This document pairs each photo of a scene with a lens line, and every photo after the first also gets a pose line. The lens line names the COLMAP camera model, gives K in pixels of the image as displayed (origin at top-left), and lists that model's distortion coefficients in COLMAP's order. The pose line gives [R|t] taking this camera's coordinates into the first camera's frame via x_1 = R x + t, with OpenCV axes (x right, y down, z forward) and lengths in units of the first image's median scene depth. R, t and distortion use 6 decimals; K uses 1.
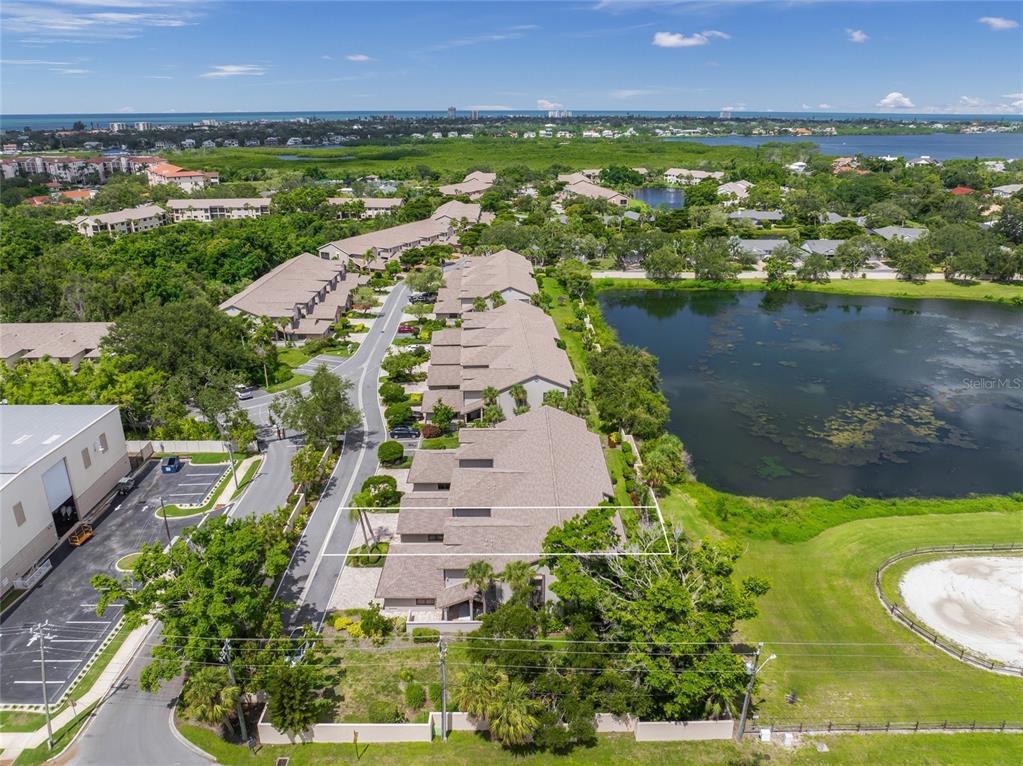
lens RADIAL K [[712.9, 0, 512.4], [0, 712.9, 385.0], [0, 0, 1]] dist [-0.041091, 0.002990]
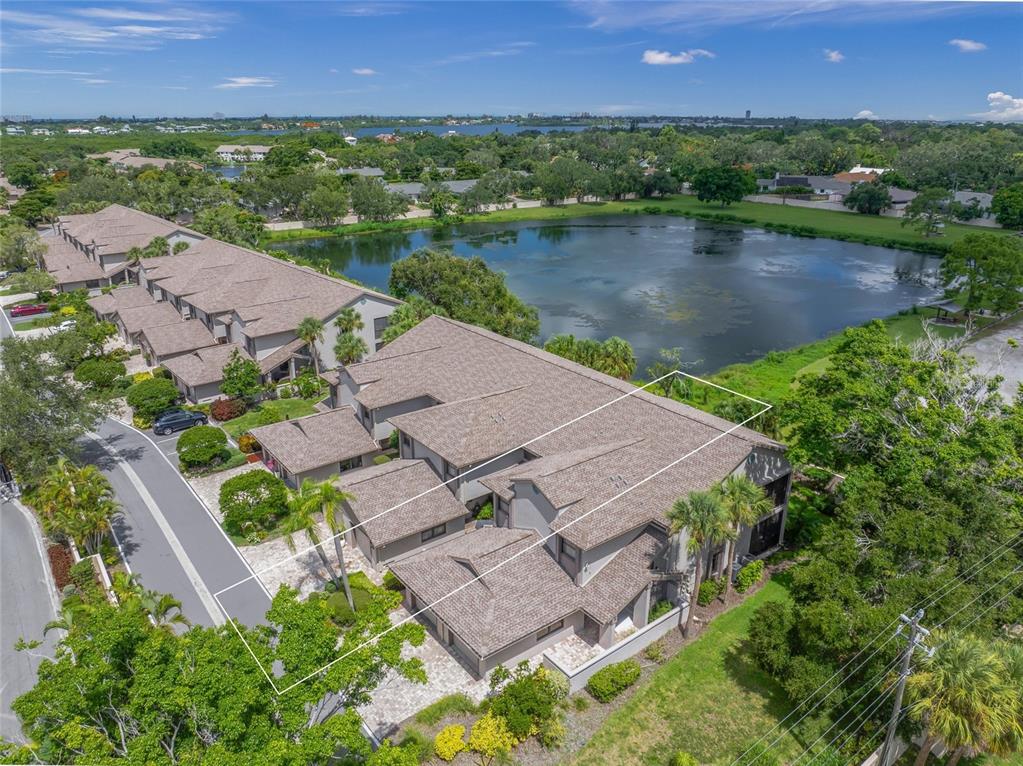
lens RADIAL K [[720.1, 0, 511.5], [0, 720.1, 383.0], [0, 0, 1]] dist [-0.039858, -0.003035]
pose [[0.796905, -0.208023, 0.567159, -0.137498], [0.214223, 0.975140, 0.056661, 0.032440], [-0.564846, 0.076345, 0.821657, 0.195045]]
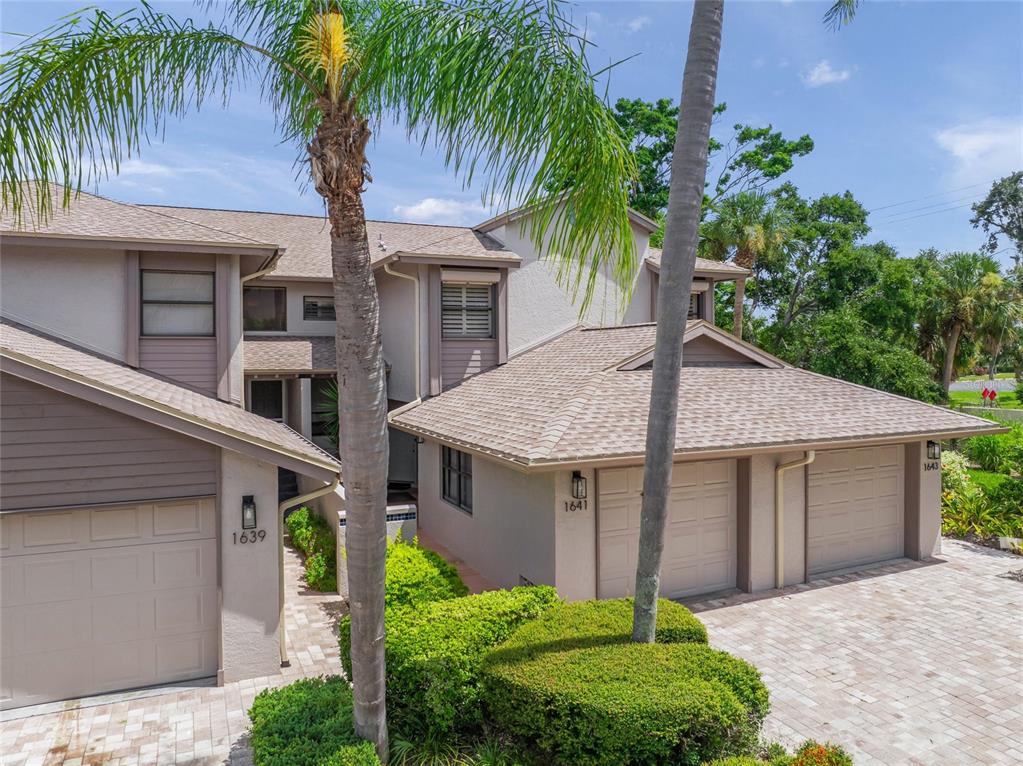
lens RADIAL K [[725.1, 0, 509.4], [0, 725.1, 382.5], [0, 0, 1]] dist [-0.033363, 0.002571]
pose [[-0.412061, -0.010971, 0.911090, -0.102485], [0.334549, 0.928265, 0.162485, 0.072874], [-0.847516, 0.371758, -0.378831, 0.392187]]
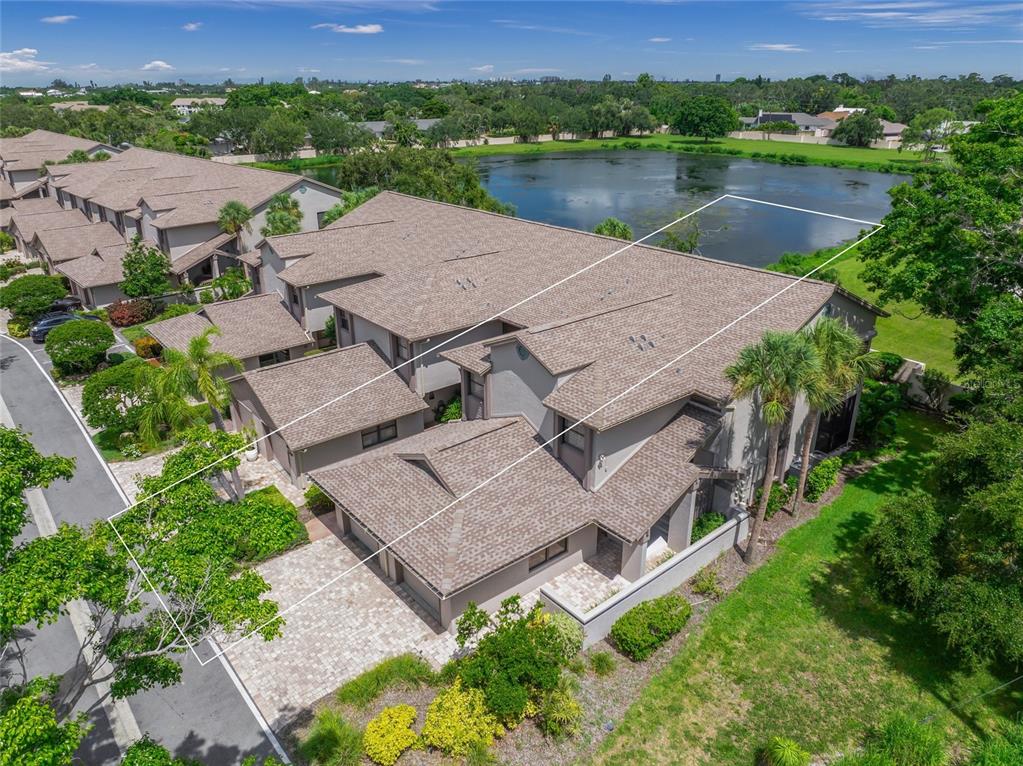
lens RADIAL K [[712.9, 0, 512.4], [0, 712.9, 385.0], [0, 0, 1]] dist [-0.041091, 0.002990]
pose [[0.772079, -0.250284, 0.584168, -0.107642], [0.229697, 0.966946, 0.110700, 0.062924], [-0.592565, 0.048713, 0.804048, 0.248538]]
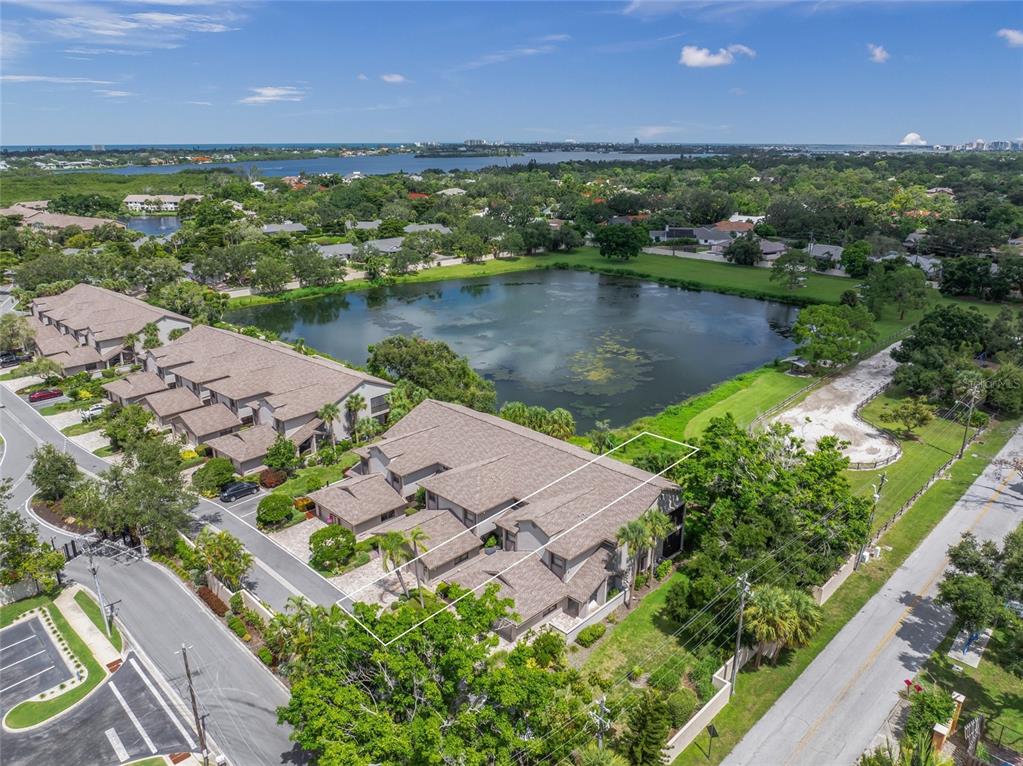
lens RADIAL K [[725.1, 0, 509.4], [0, 725.1, 382.5], [0, 0, 1]] dist [-0.033363, 0.002571]
pose [[0.707807, -0.220277, 0.671183, -0.232845], [0.252585, 0.966243, 0.050746, -0.005734], [-0.659704, 0.133612, 0.739553, 0.118501]]
